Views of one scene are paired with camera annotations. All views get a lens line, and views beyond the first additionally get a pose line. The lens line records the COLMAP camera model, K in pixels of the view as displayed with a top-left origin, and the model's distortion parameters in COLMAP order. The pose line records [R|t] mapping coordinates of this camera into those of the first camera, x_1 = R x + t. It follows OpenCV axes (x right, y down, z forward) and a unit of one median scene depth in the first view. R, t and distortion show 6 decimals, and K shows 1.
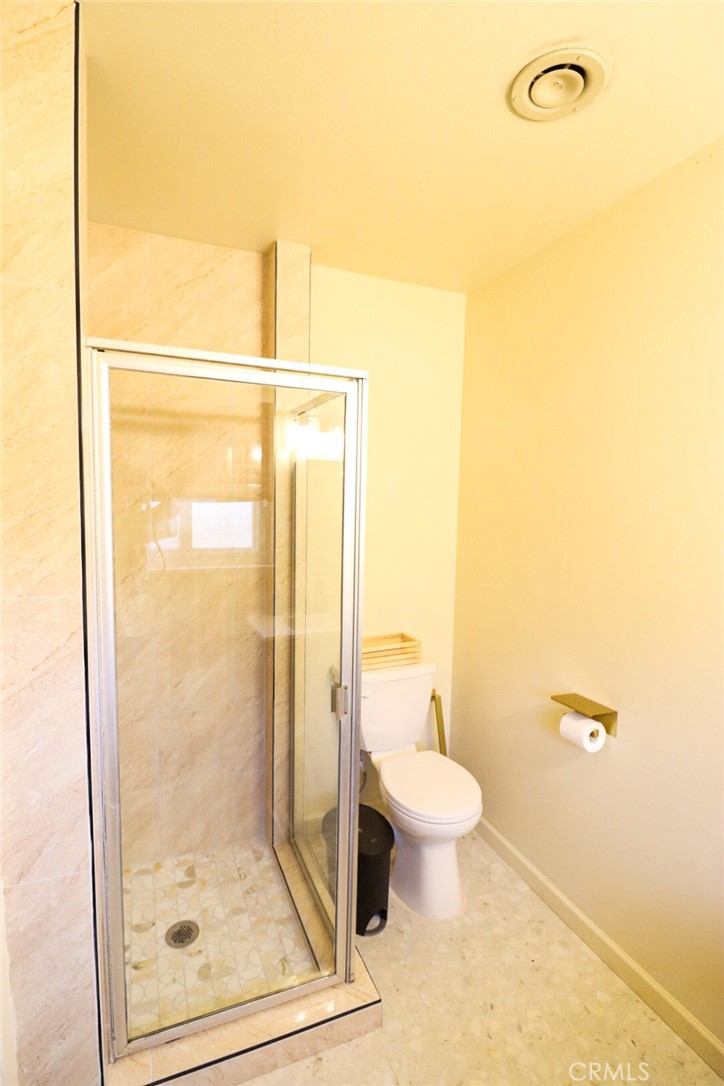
lens RADIAL K [[504.3, 0, 351.4], [0, 504.3, 543.4], [0, 0, 1]] dist [-0.001417, -0.012021]
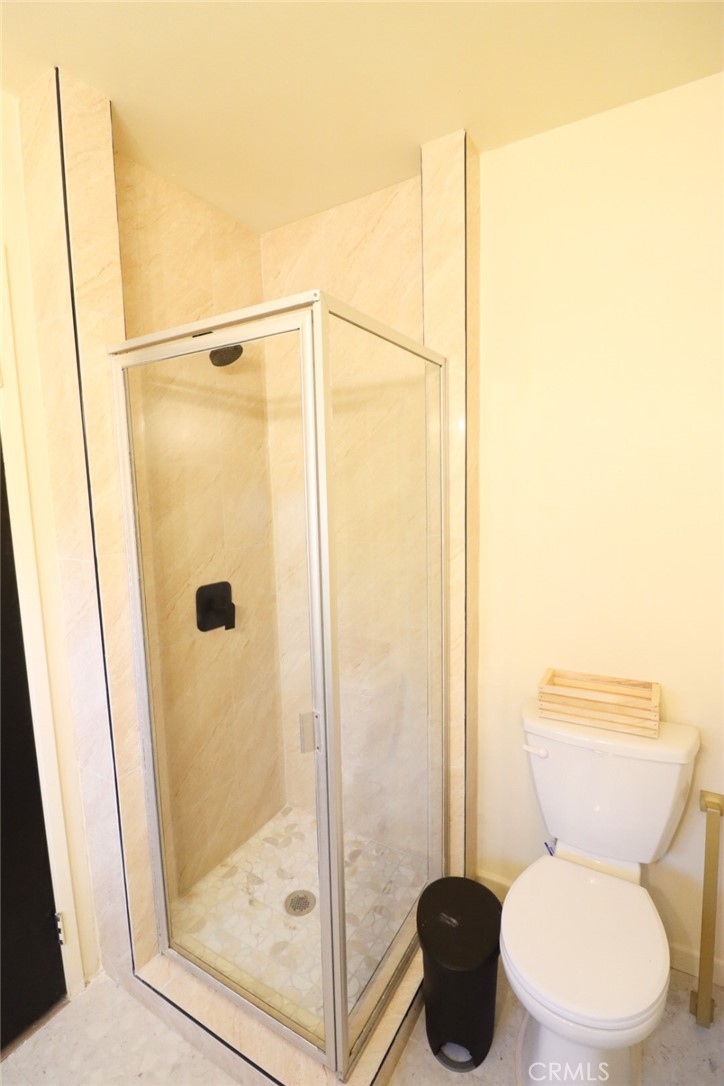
lens RADIAL K [[504.3, 0, 360.7], [0, 504.3, 544.5], [0, 0, 1]] dist [-0.001417, -0.012021]
pose [[0.597965, 0.065225, -0.798864, 0.485798], [-0.036455, 0.997865, 0.054186, -0.013711], [0.800693, -0.003279, 0.599067, 0.458554]]
